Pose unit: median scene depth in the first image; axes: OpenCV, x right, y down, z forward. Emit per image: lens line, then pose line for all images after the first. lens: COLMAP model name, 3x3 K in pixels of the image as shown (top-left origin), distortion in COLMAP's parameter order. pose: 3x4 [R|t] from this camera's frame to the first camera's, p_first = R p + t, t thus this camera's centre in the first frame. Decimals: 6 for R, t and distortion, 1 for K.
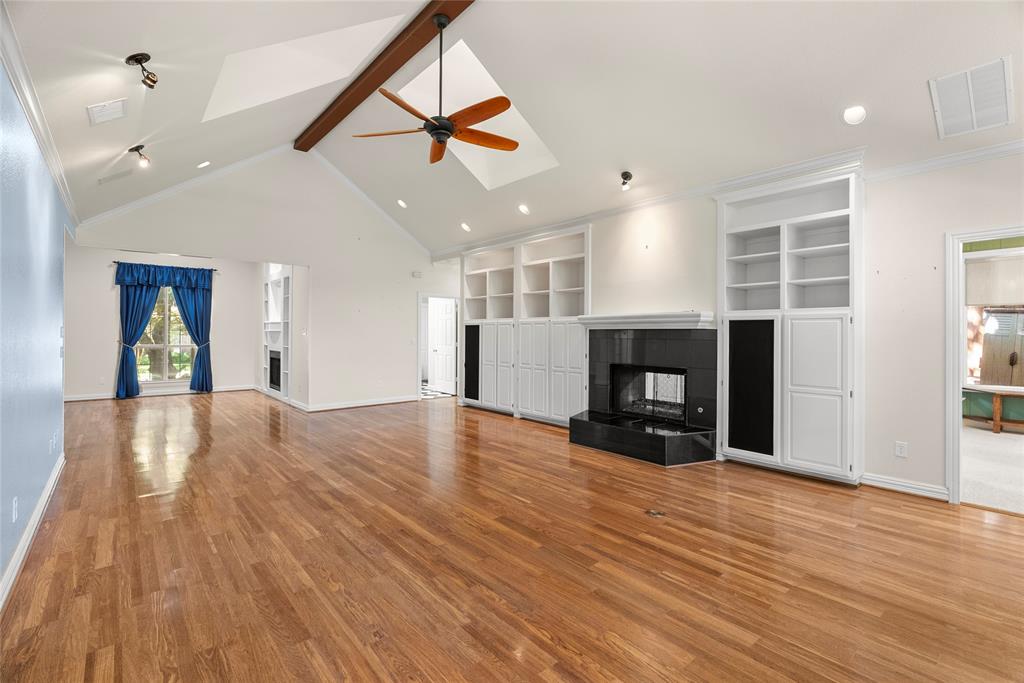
lens RADIAL K [[469.2, 0, 514.0], [0, 469.2, 334.4], [0, 0, 1]] dist [-0.010124, 0.000418]
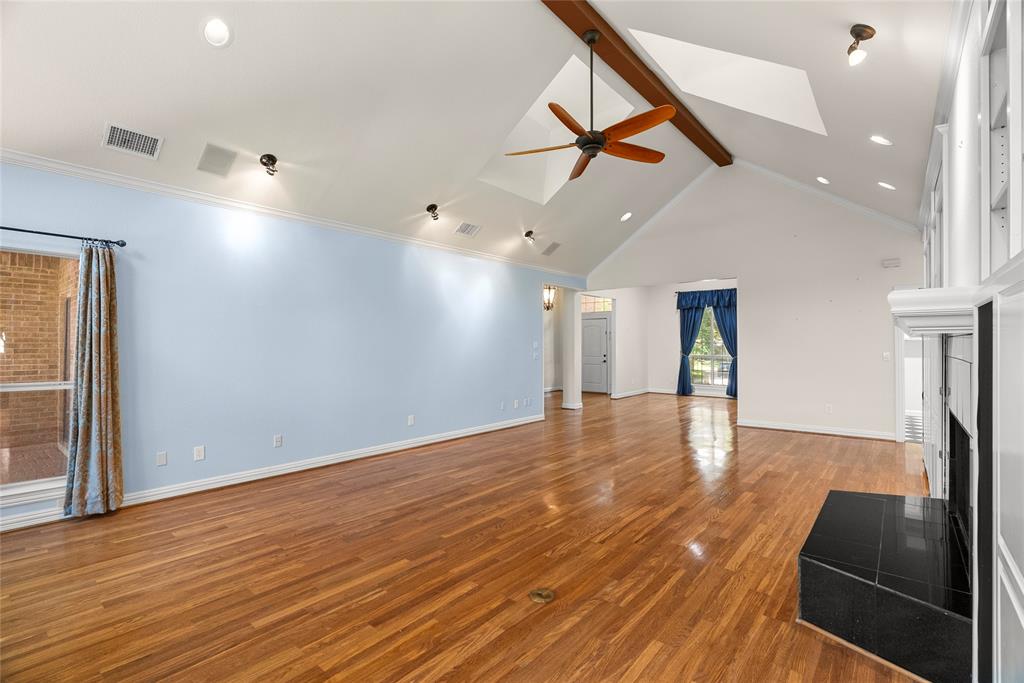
lens RADIAL K [[464.3, 0, 512.0], [0, 464.3, 341.5], [0, 0, 1]] dist [-0.011375, -0.000189]
pose [[0.169459, -0.009010, -0.985496, 0.915215], [-0.003082, 0.999948, -0.009672, -0.000101], [0.985532, 0.004676, 0.169422, 0.763520]]
